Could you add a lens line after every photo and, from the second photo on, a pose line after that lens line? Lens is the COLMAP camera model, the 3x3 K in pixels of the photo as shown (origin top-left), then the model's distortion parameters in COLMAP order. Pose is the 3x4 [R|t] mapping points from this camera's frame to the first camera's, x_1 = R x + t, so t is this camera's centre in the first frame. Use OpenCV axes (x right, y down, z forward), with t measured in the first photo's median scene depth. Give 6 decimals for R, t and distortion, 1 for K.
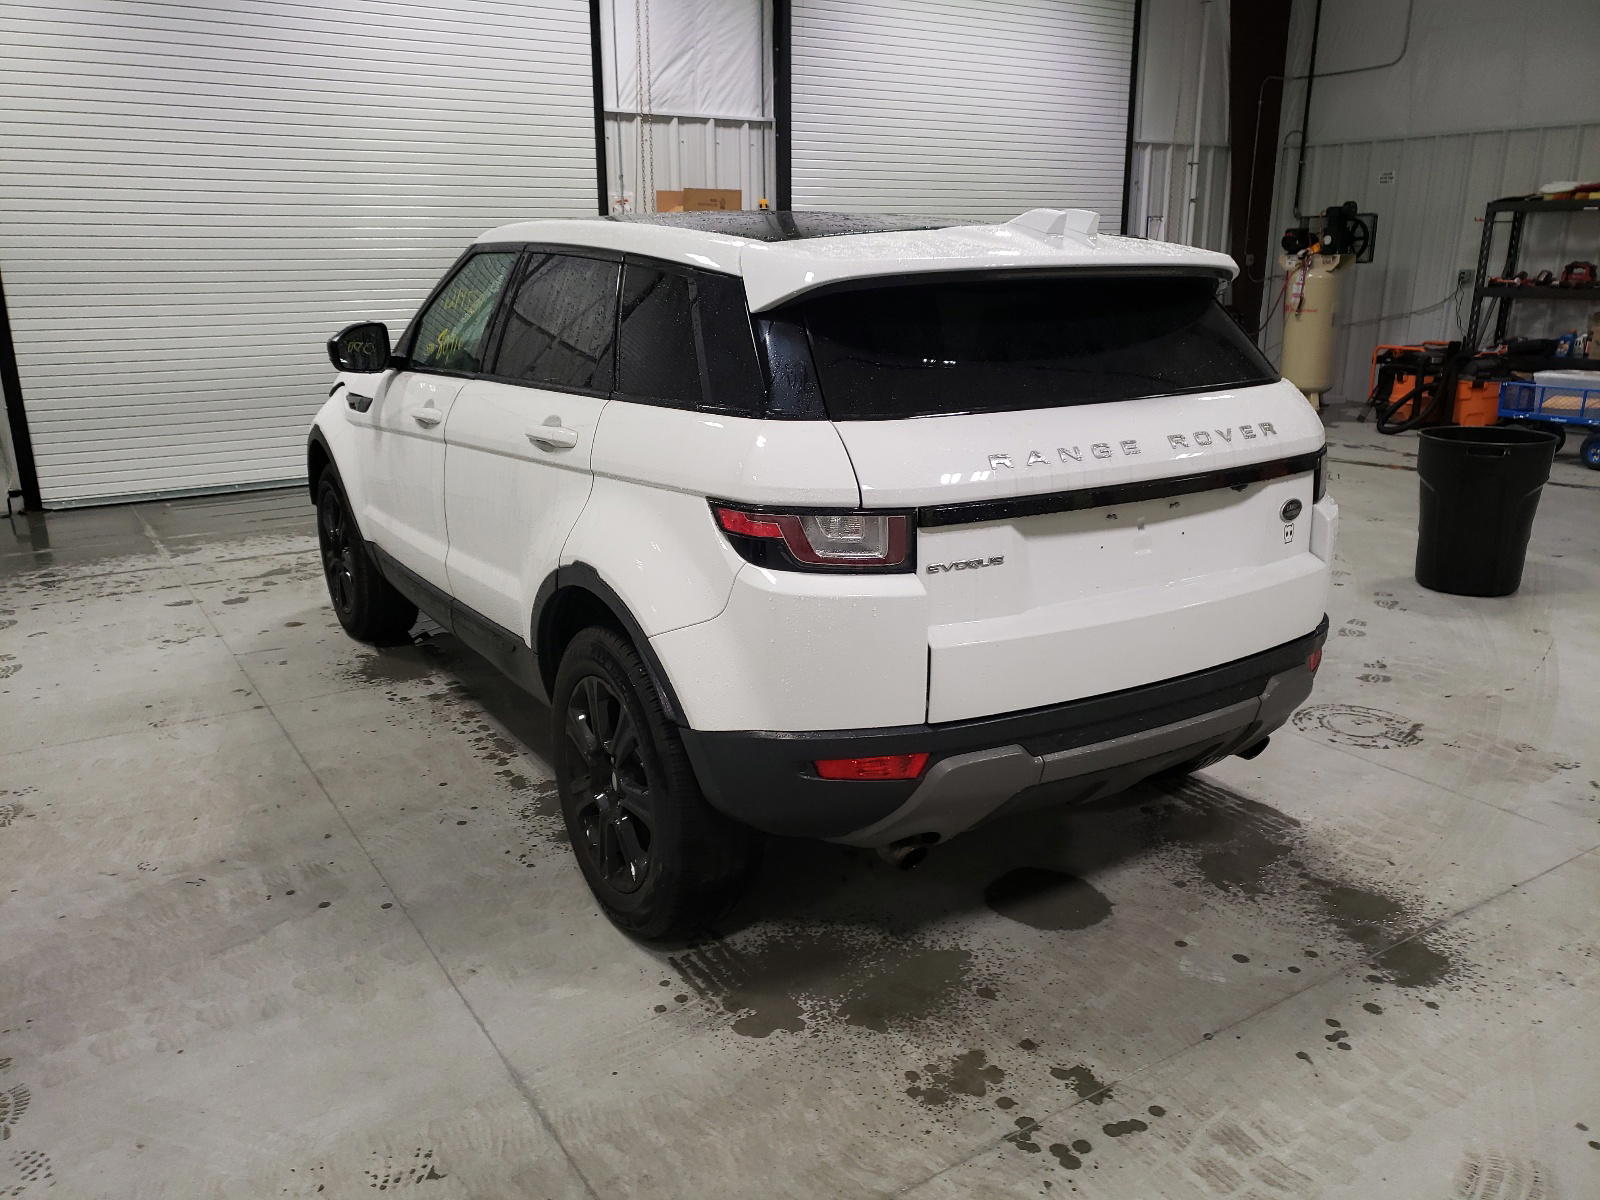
lens RADIAL K [[1245.3, 0, 807.3], [0, 1245.3, 598.4], [0, 0, 1]] dist [0.018482, 0.005641]
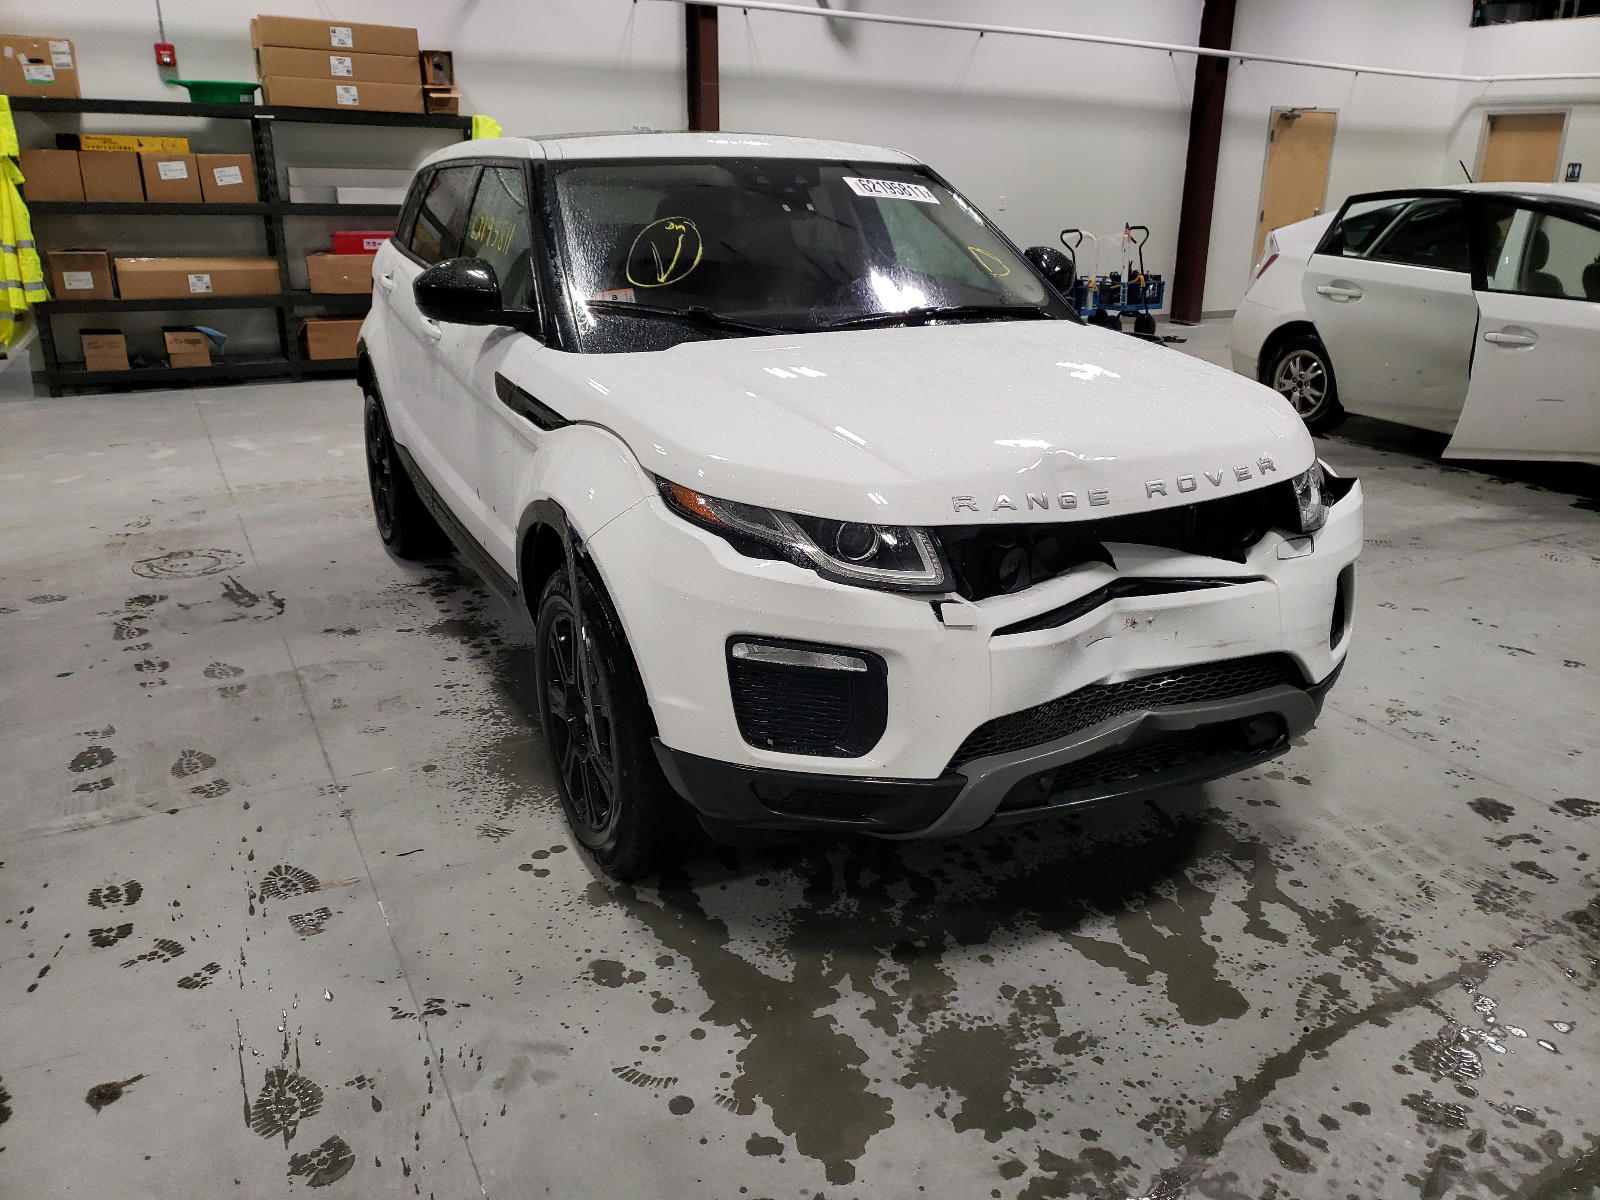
lens RADIAL K [[1245.3, 0, 825.9], [0, 1245.3, 584.9], [0, 0, 1]] dist [0.018482, 0.005641]
pose [[-0.996271, -0.031756, 0.080221, -0.400915], [0.019060, 0.825823, 0.563607, -0.812558], [-0.084147, 0.563034, -0.822139, 2.875101]]
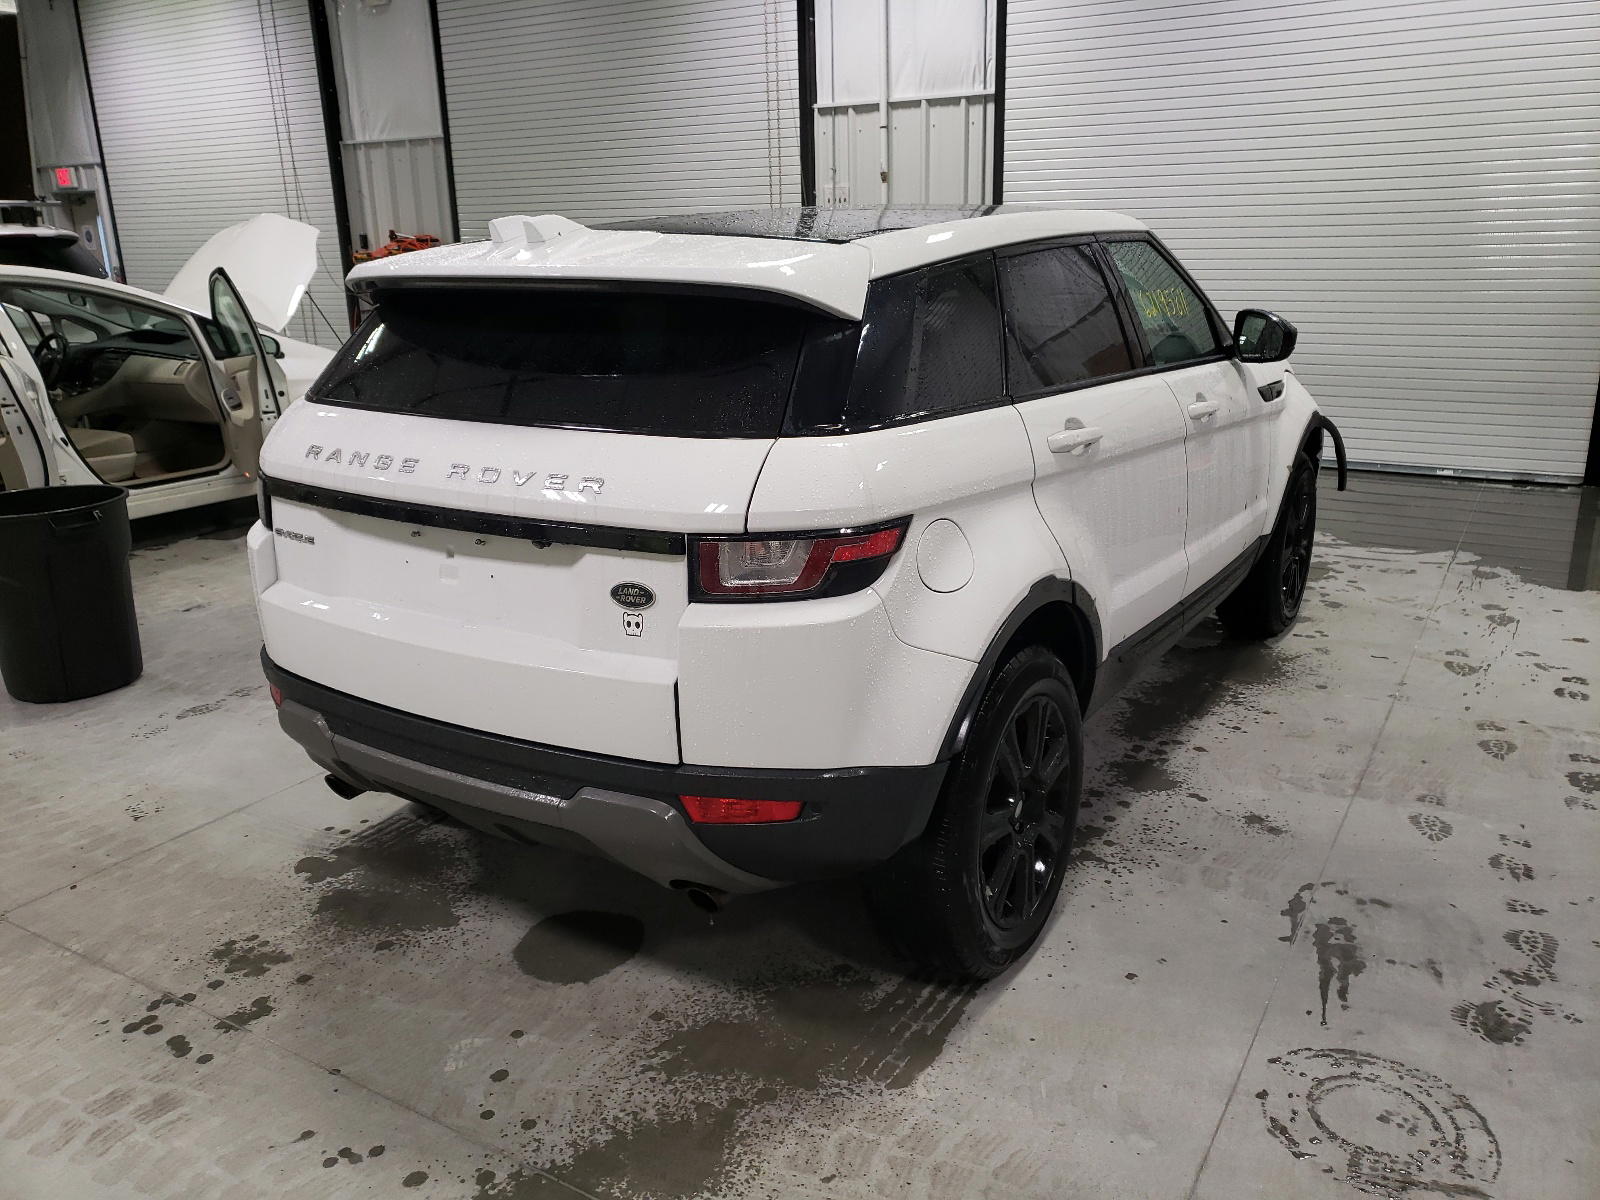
lens RADIAL K [[1245.3, 0, 810.4], [0, 1245.3, 598.2], [0, 0, 1]] dist [0.018482, 0.005641]
pose [[0.432071, 0.249587, -0.866615, 1.103263], [-0.225753, 0.960280, 0.164008, -0.220581], [0.873127, 0.124778, 0.471254, 0.733758]]
